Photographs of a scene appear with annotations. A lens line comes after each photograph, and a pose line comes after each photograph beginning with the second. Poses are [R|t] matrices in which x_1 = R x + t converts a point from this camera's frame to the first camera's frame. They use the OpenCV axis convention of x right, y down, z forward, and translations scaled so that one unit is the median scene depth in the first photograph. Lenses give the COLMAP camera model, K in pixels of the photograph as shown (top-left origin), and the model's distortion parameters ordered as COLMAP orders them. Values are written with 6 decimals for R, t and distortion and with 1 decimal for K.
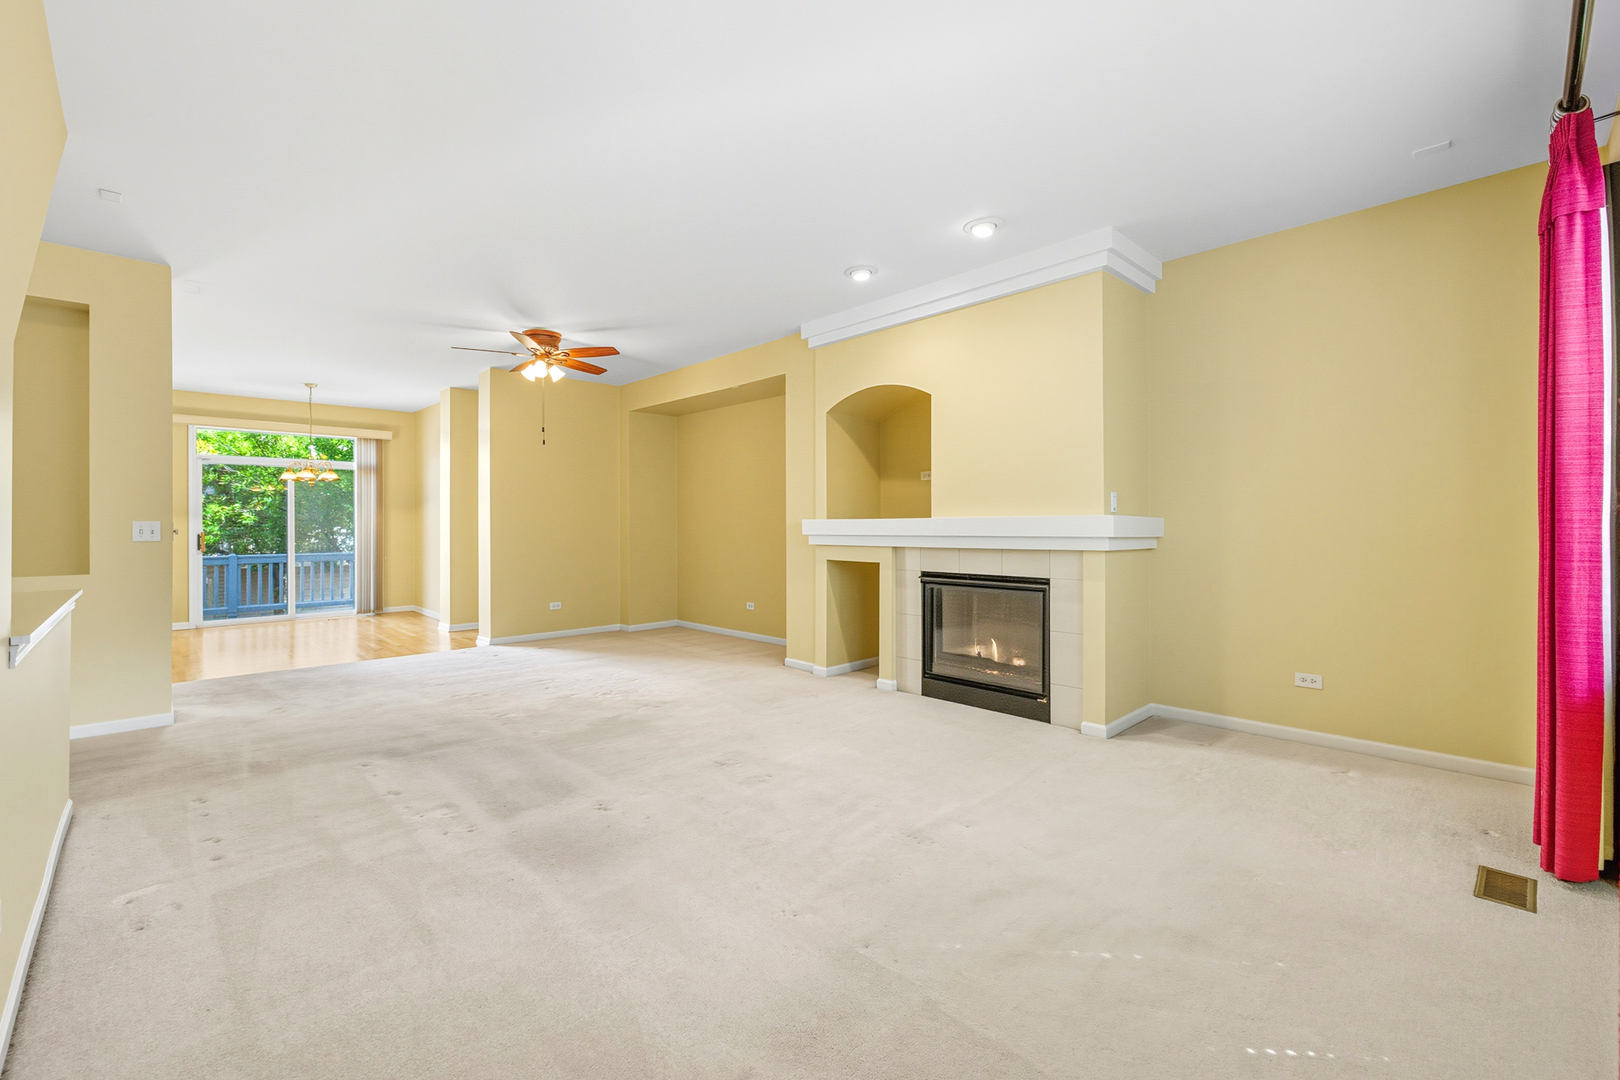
lens RADIAL K [[674.5, 0, 803.4], [0, 674.5, 530.0], [0, 0, 1]] dist [0.002758, -0.000101]
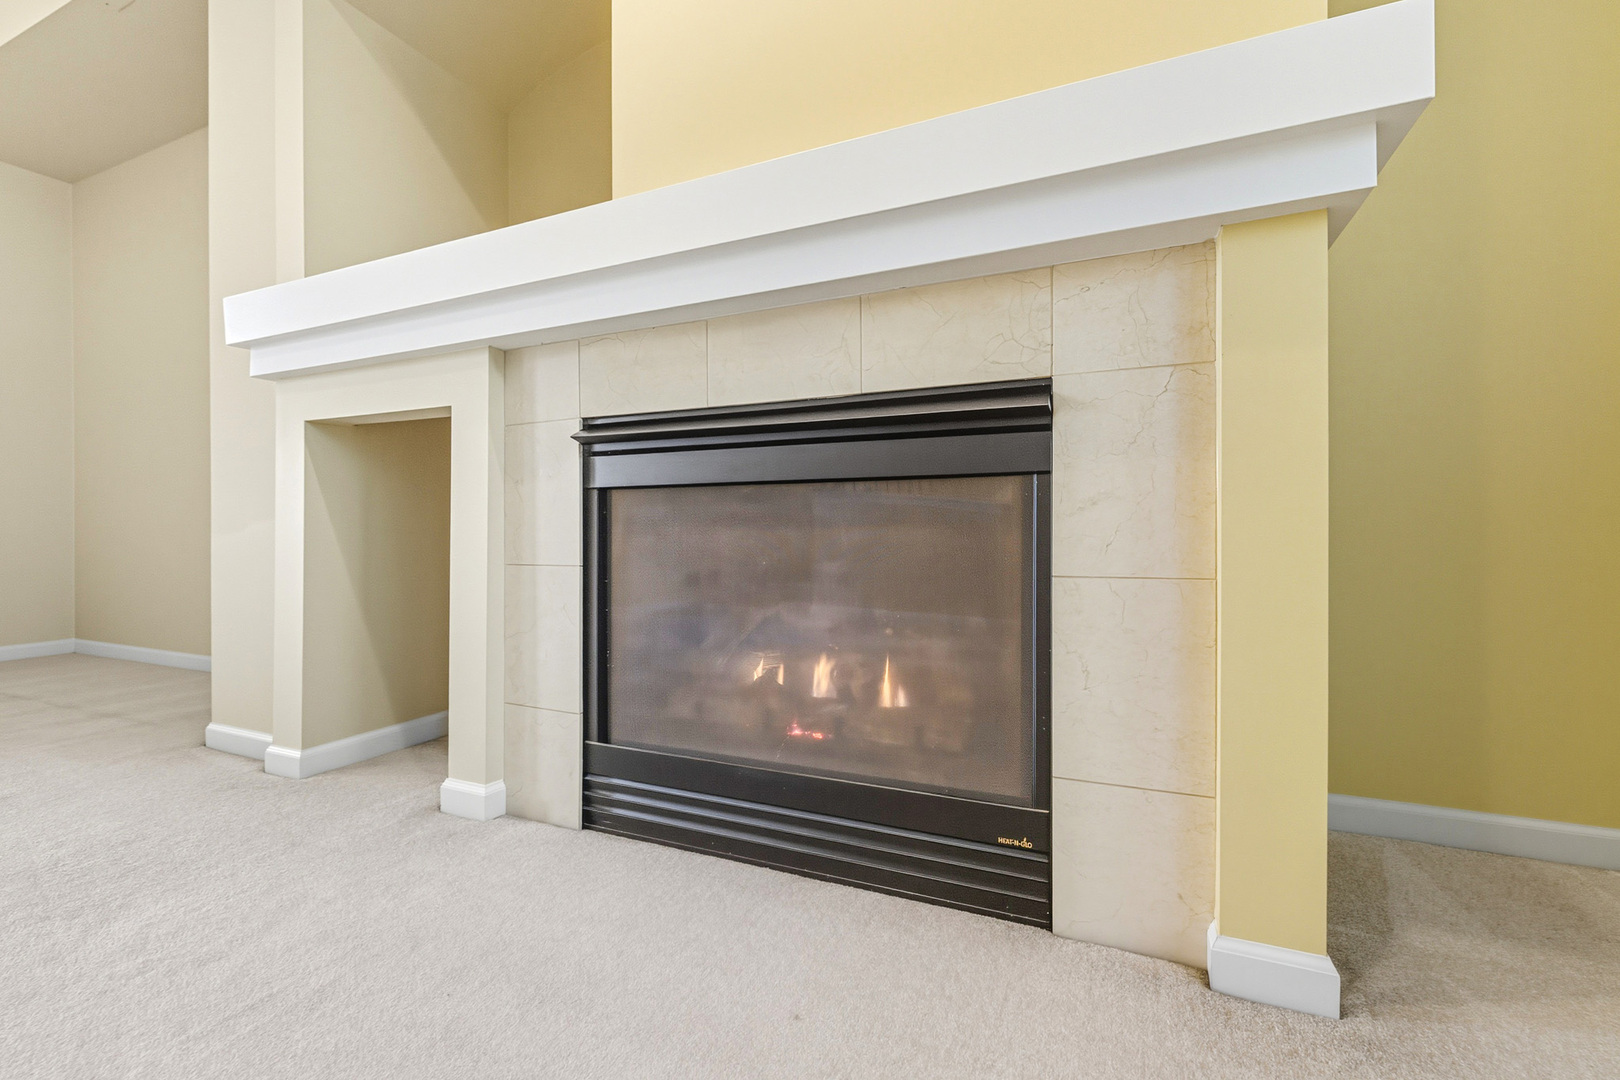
lens RADIAL K [[682.3, 0, 801.1], [0, 682.3, 529.6], [0, 0, 1]] dist [0.001311, 0.000014]
pose [[0.925140, -0.000551, 0.379625, 0.144910], [0.003427, 0.999970, -0.006899, 0.109735], [-0.379610, 0.007684, 0.925115, 0.658724]]
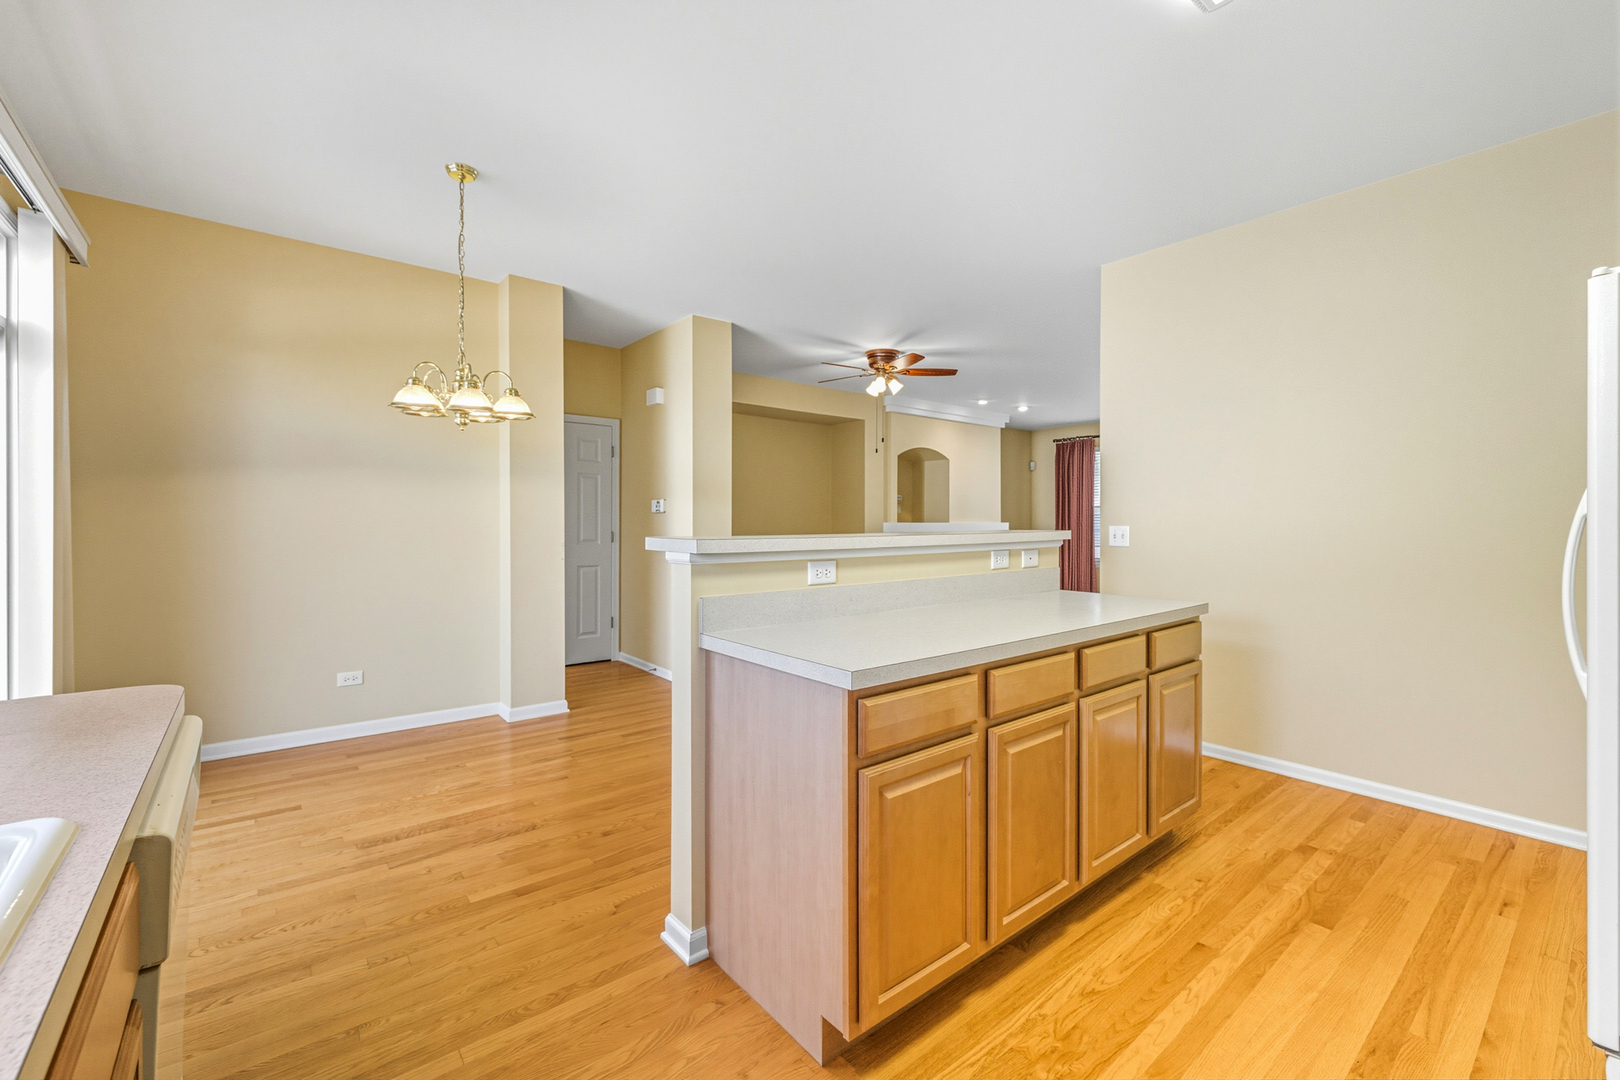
lens RADIAL K [[674.5, 0, 803.4], [0, 674.5, 530.0], [0, 0, 1]] dist [0.002758, -0.000101]
pose [[0.084393, -0.009095, 0.996391, -1.733895], [-0.000267, 0.999958, 0.009150, -0.014251], [-0.996432, -0.001039, 0.084388, 1.196866]]
